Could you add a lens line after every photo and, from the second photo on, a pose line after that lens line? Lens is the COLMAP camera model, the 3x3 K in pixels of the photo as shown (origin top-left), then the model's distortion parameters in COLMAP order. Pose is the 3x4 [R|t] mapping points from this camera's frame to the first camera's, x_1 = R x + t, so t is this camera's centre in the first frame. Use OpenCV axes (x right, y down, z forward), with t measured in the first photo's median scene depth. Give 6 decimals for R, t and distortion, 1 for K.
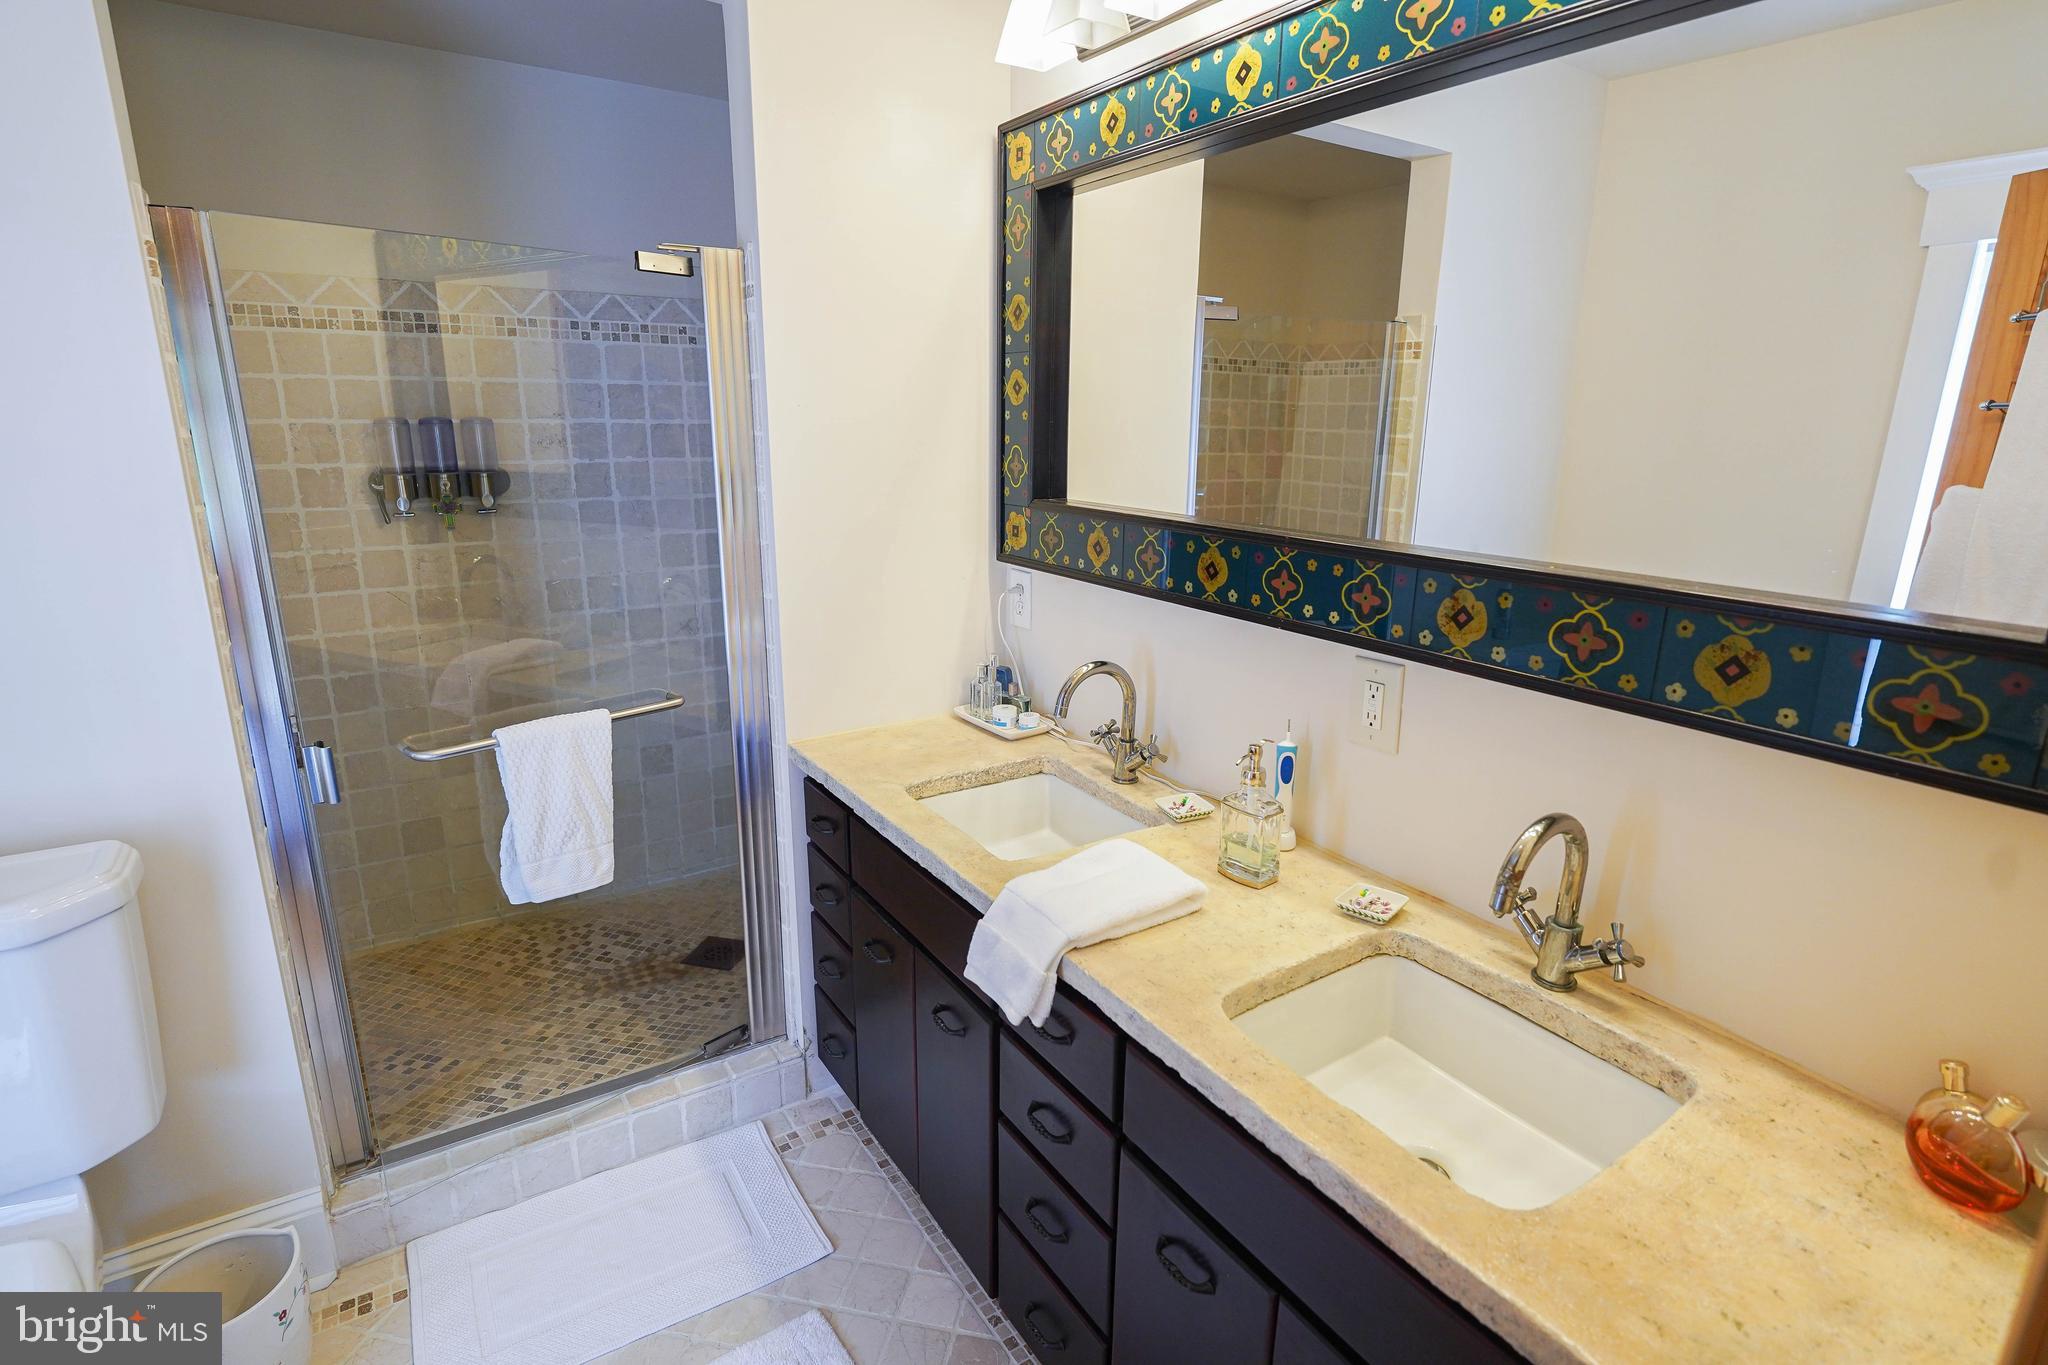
lens RADIAL K [[1025.7, 0, 1024.0], [0, 1025.7, 682.5], [0, 0, 1]] dist [-0.000237, -0.000030]
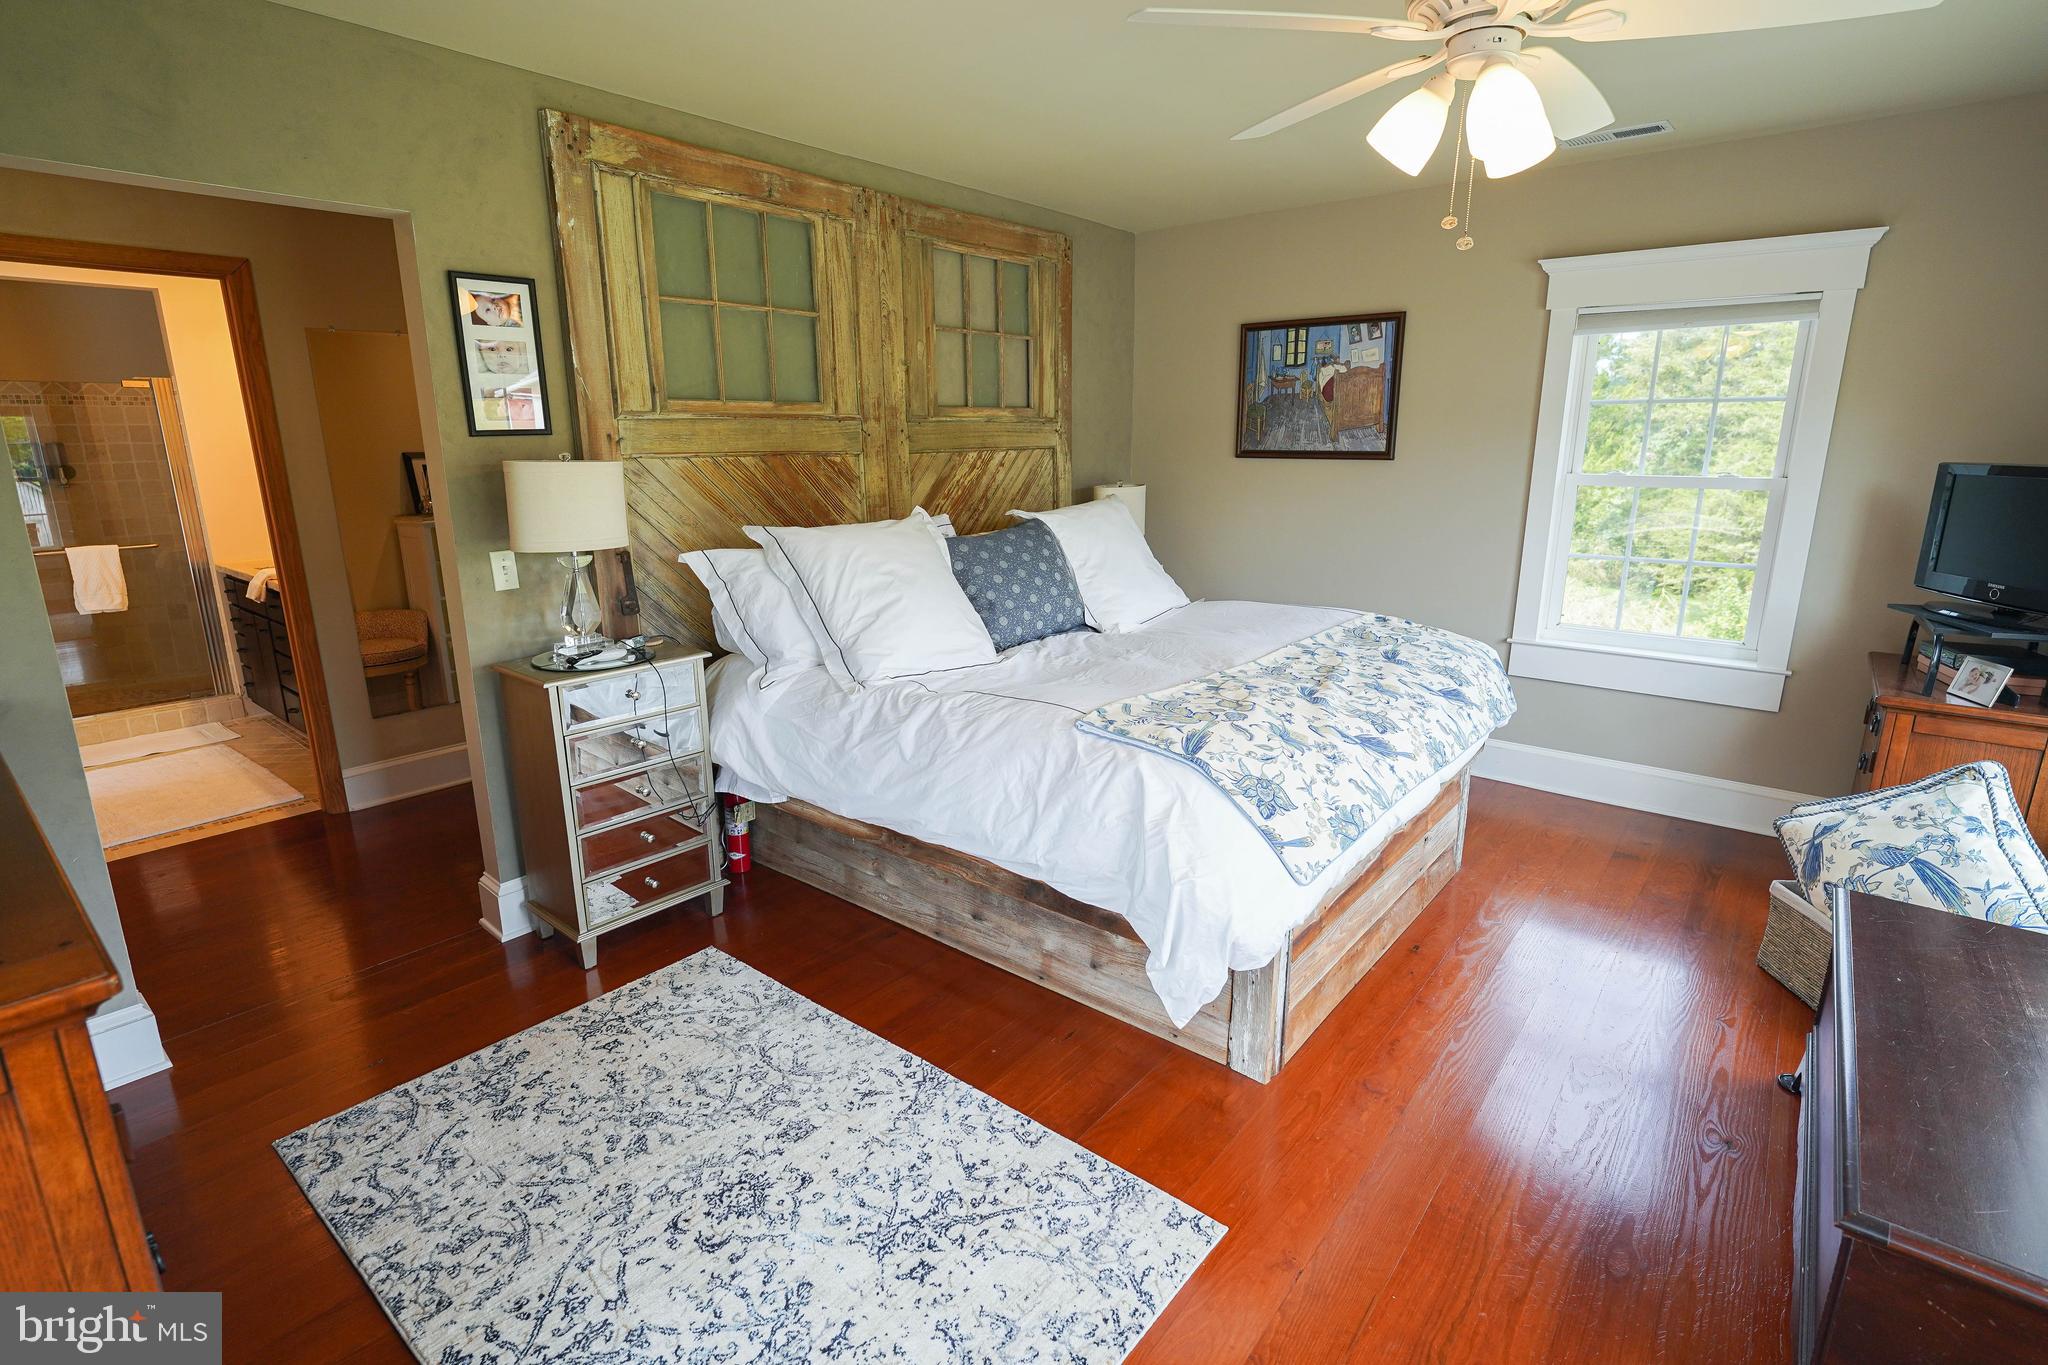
lens RADIAL K [[945.8, 0, 1024.0], [0, 945.8, 682.5], [0, 0, 1]] dist [0.000413, 0.000141]
pose [[0.954808, -0.076542, 0.287198, 0.964612], [0.067615, 0.996873, 0.040890, 0.360539], [-0.289429, -0.019623, 0.956998, -1.799703]]
